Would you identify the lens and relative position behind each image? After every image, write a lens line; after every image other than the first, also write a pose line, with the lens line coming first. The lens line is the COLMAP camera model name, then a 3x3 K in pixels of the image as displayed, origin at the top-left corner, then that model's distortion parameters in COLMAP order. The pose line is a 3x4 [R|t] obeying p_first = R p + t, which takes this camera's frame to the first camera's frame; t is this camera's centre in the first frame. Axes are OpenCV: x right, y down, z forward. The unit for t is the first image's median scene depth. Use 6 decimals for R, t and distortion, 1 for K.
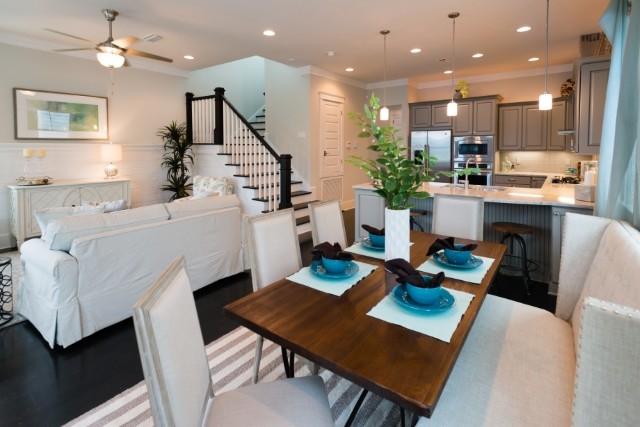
lens RADIAL K [[303.6, 0, 309.5], [0, 303.6, 160.3], [0, 0, 1]] dist [0.000178, -0.002576]
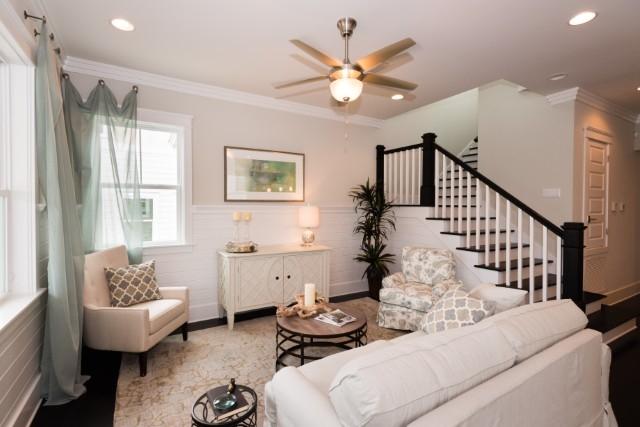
lens RADIAL K [[303.6, 0, 330.8], [0, 303.6, 215.0], [0, 0, 1]] dist [0.000178, -0.002576]
pose [[0.931649, 0.007337, -0.363286, -0.257430], [-0.015213, 0.999707, -0.018825, -0.011592], [0.363042, 0.023065, 0.931487, 0.195263]]
